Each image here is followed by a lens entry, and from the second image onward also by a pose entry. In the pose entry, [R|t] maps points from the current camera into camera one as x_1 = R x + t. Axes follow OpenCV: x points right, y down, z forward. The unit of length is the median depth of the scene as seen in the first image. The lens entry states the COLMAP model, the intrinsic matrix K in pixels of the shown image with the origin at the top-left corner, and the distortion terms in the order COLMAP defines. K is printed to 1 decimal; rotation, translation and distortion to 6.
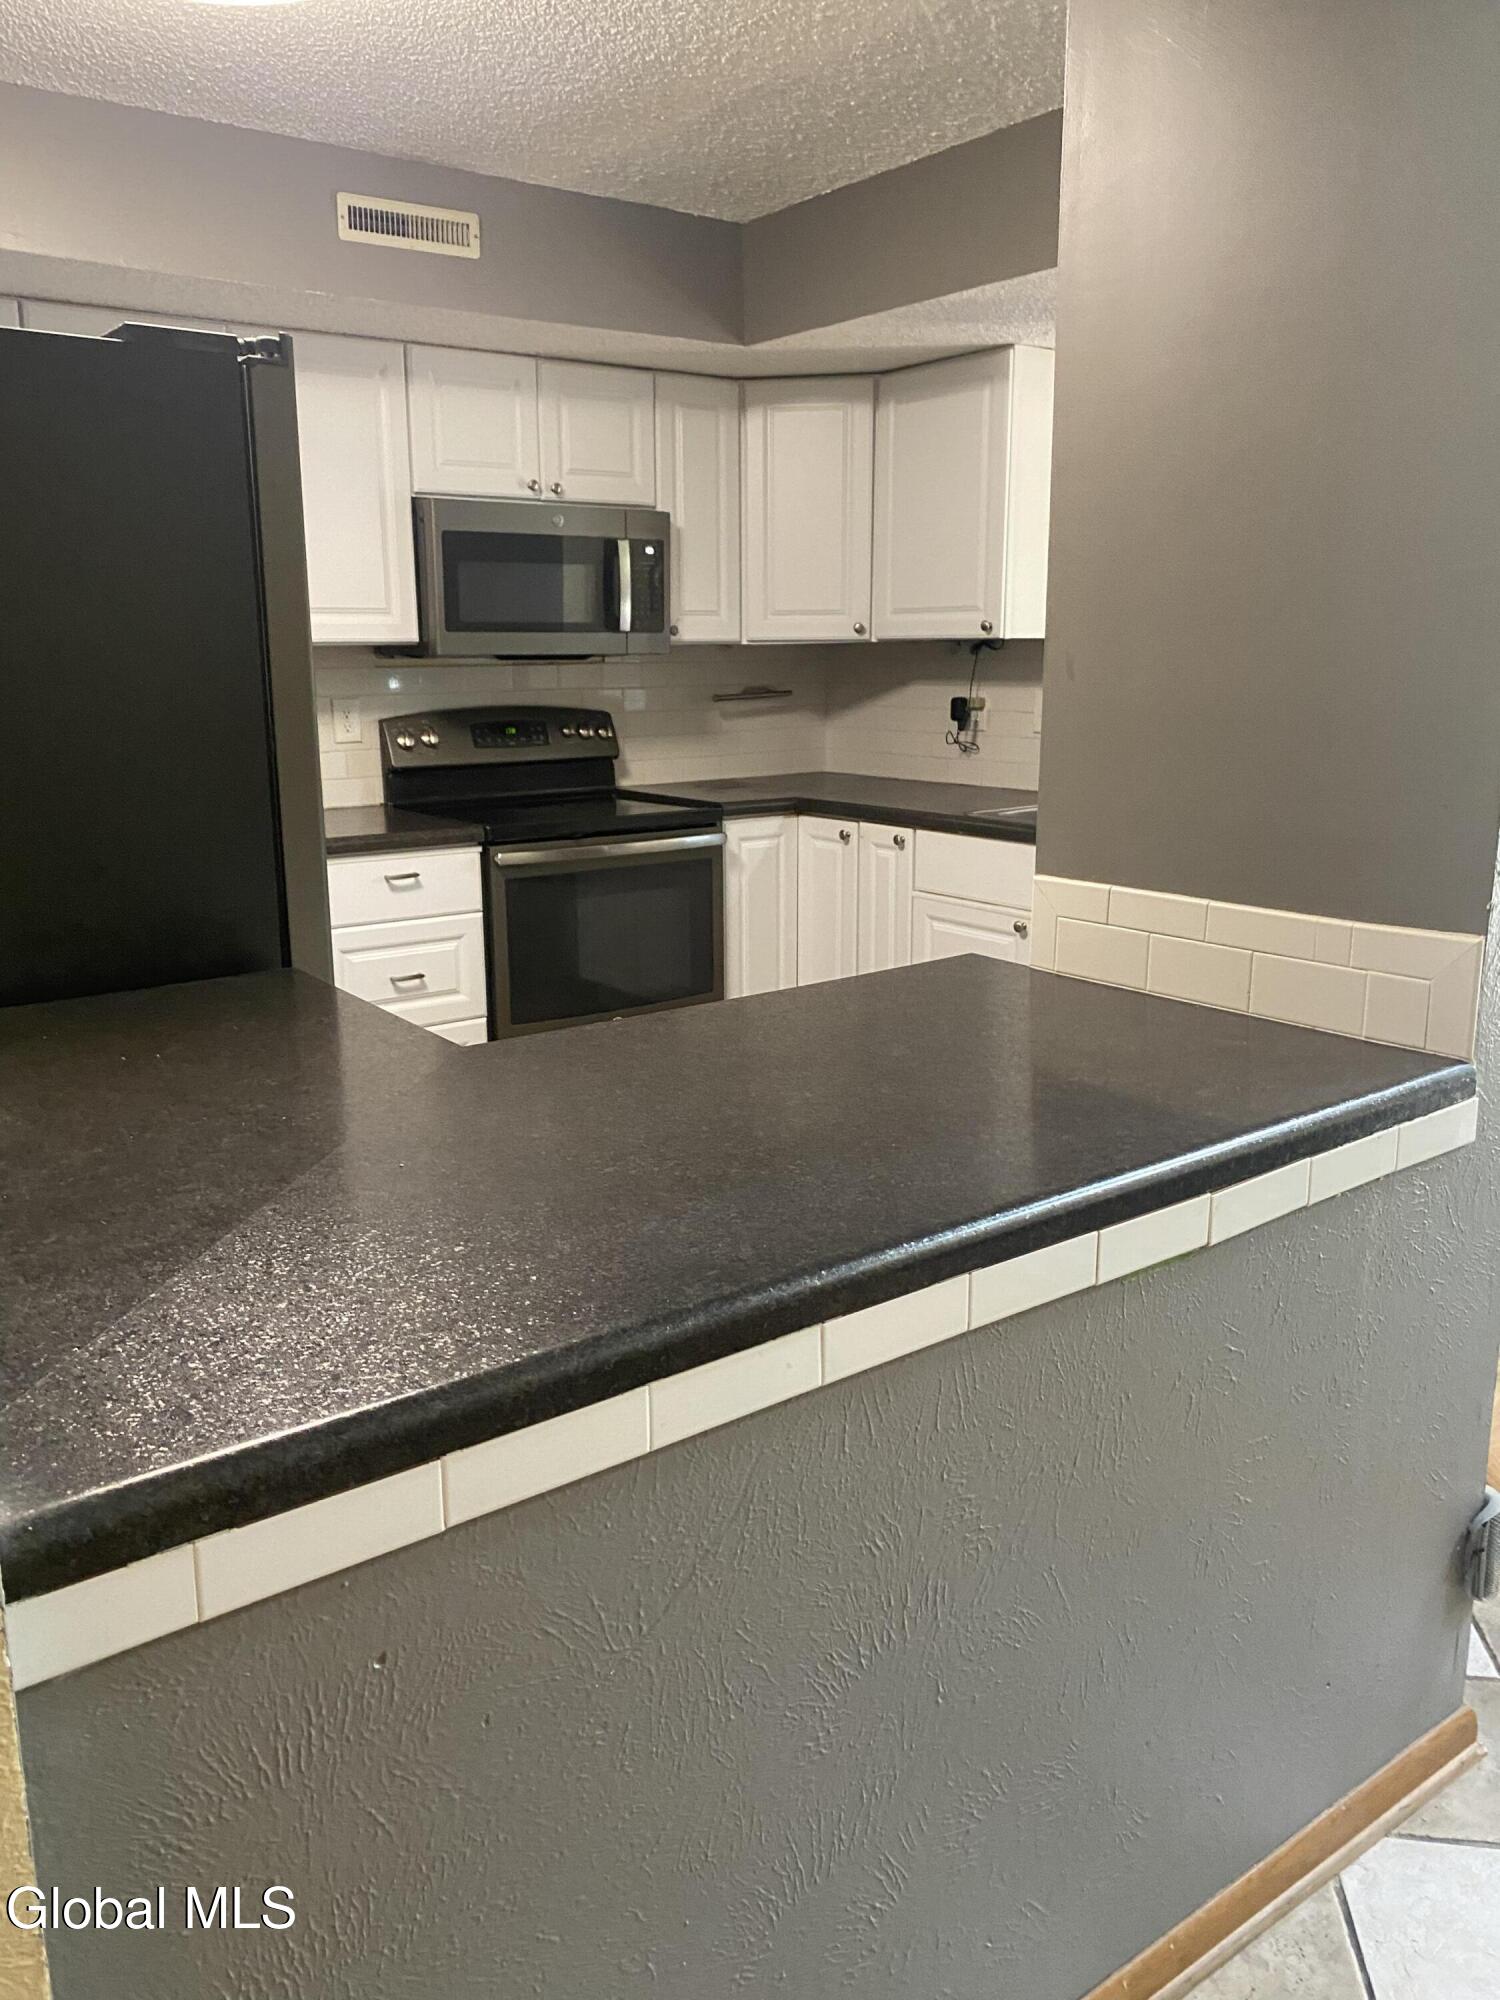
lens RADIAL K [[1517.6, 0, 745.2], [0, 1517.6, 1015.0], [0, 0, 1]] dist [0.047072, -0.057382]
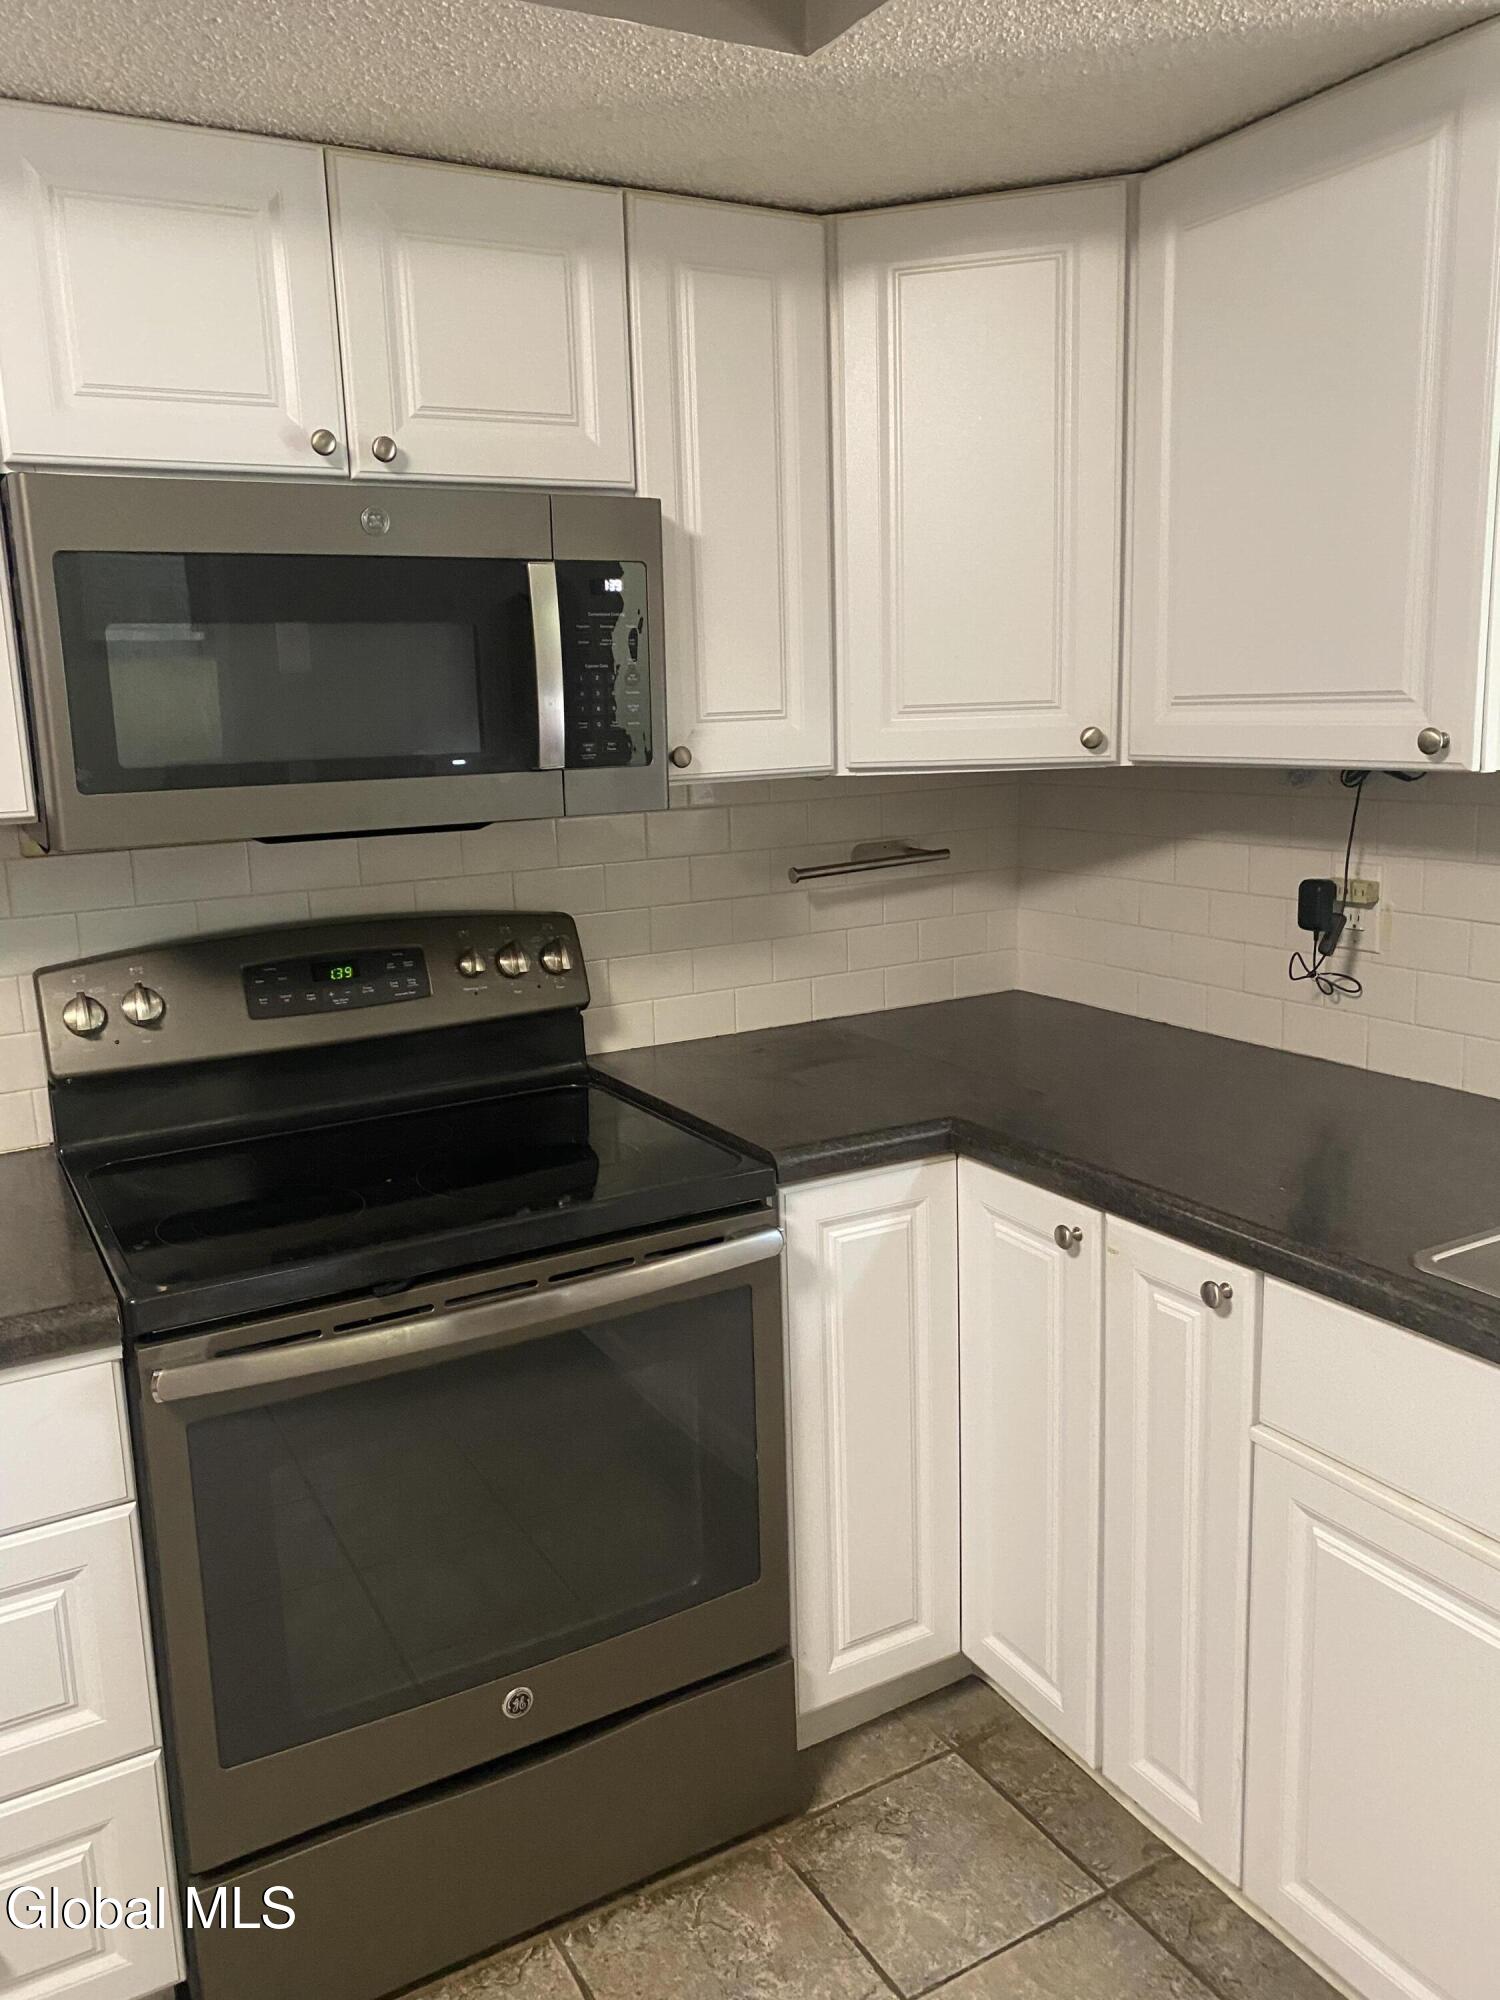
lens RADIAL K [[1517.6, 0, 741.9], [0, 1517.6, 981.7], [0, 0, 1]] dist [0.047072, -0.057382]
pose [[0.992326, -0.002712, -0.123619, 0.027806], [-0.003417, 0.998776, -0.049337, -0.163987], [0.123602, 0.049381, 0.991103, 0.558073]]
